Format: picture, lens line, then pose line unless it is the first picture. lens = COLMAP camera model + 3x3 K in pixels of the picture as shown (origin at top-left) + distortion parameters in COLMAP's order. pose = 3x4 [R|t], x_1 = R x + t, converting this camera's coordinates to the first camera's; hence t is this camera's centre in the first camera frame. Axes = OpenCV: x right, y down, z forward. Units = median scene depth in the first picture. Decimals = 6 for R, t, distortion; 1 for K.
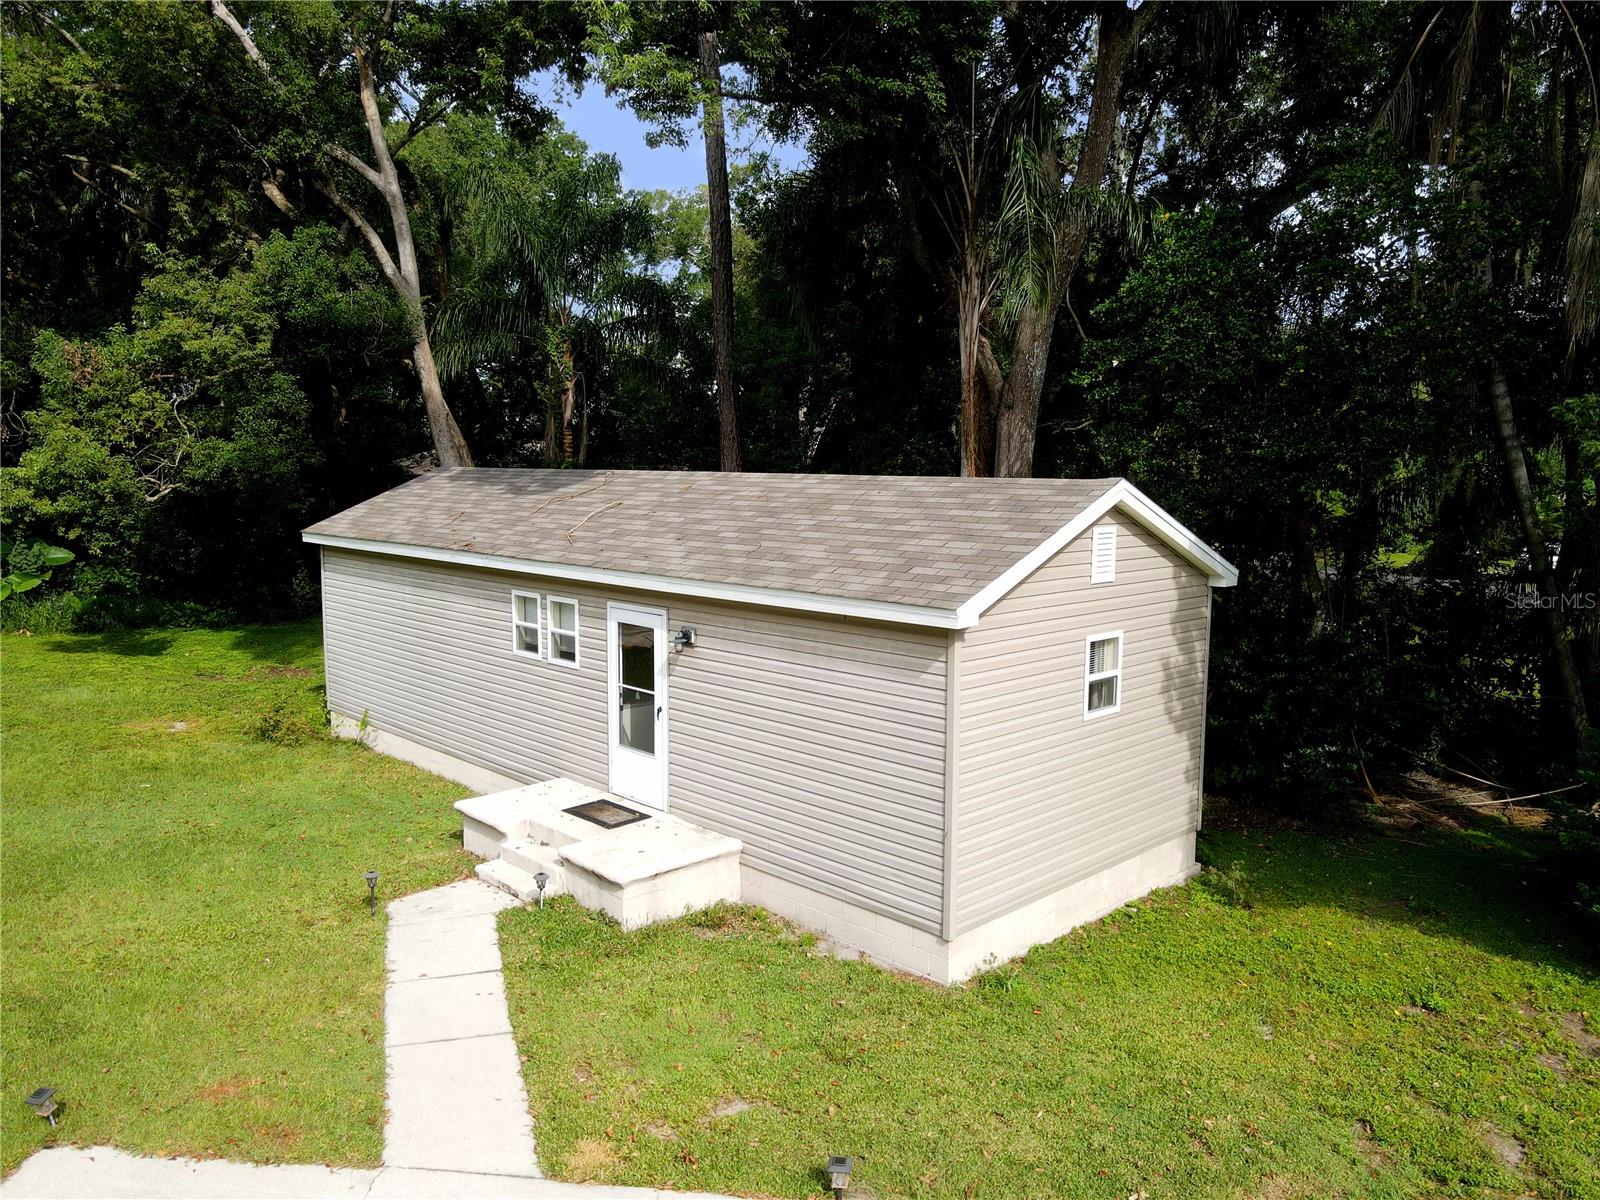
lens RADIAL K [[1213.5, 0, 838.5], [0, 1213.5, 601.7], [0, 0, 1]] dist [-0.006850, 0.014188]
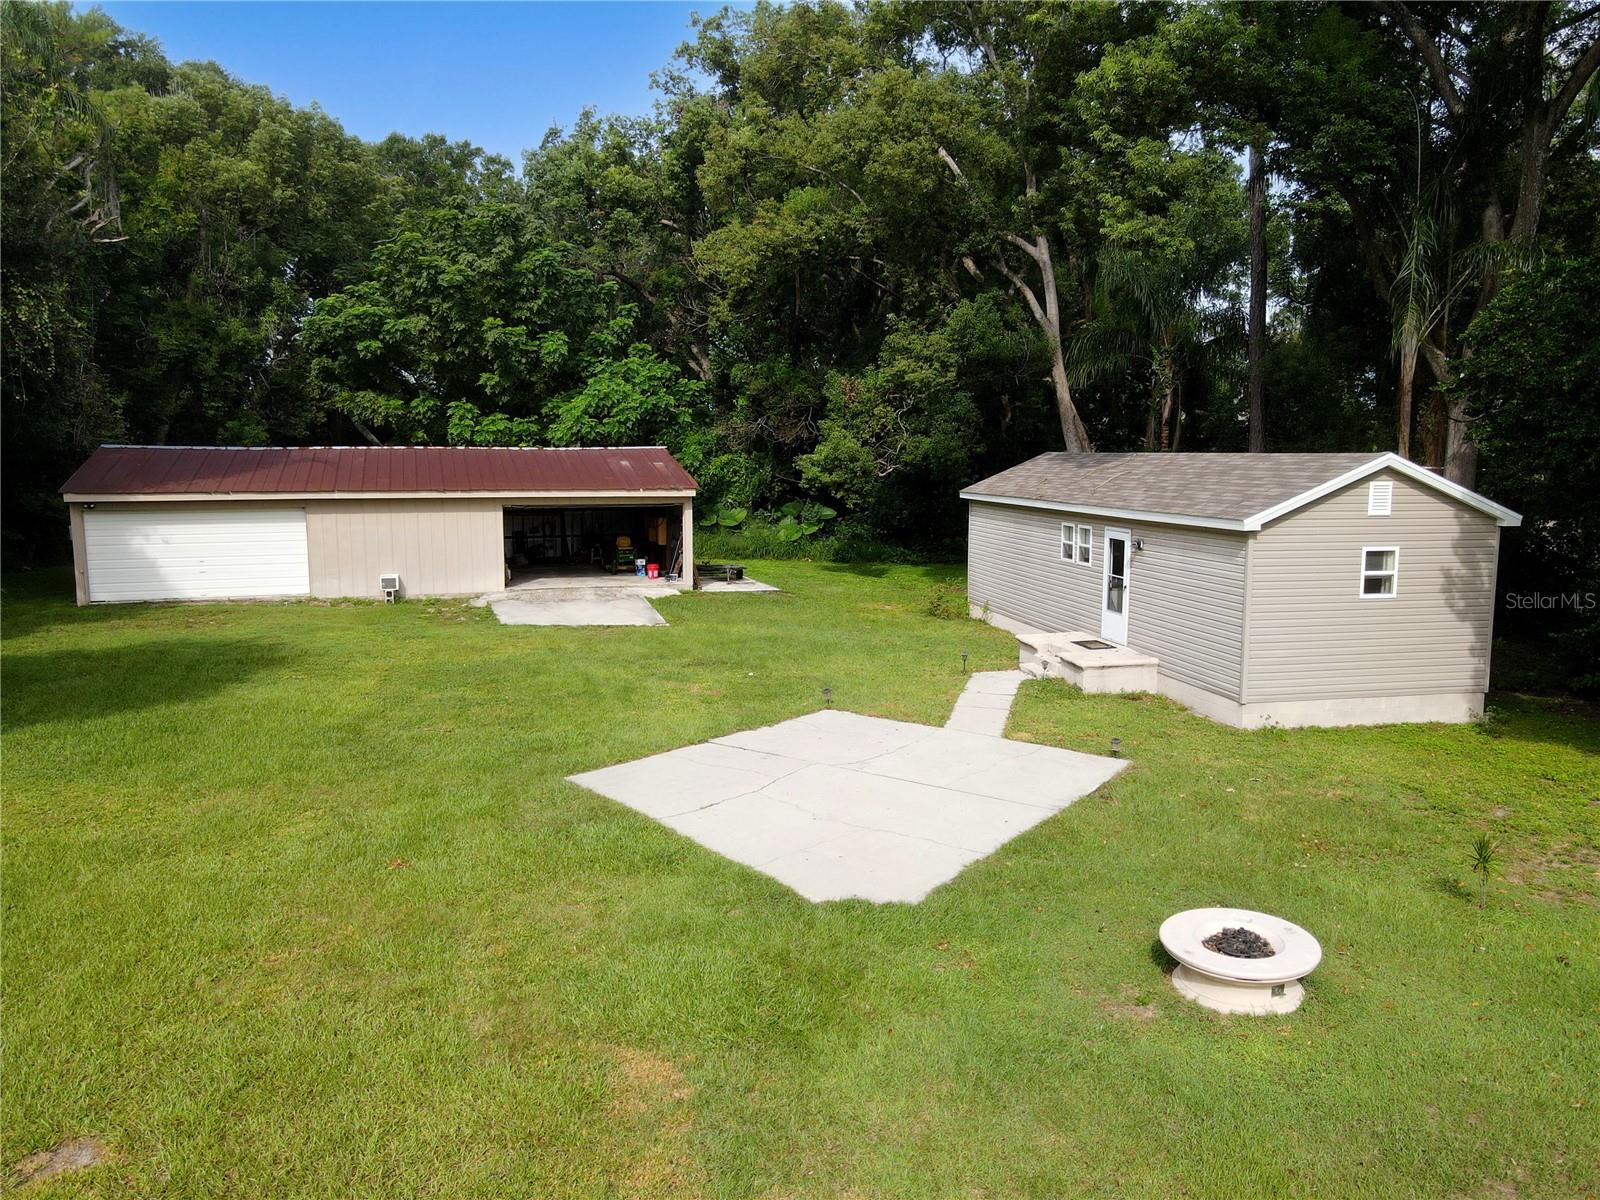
lens RADIAL K [[1169.2, 0, 803.0], [0, 1169.2, 602.3], [0, 0, 1]] dist [0.012624, 0.010000]
pose [[0.834502, 0.065607, -0.547085, 0.206155], [-0.060112, 0.997800, 0.027966, 0.048271], [0.547716, 0.009548, 0.836610, -0.353725]]
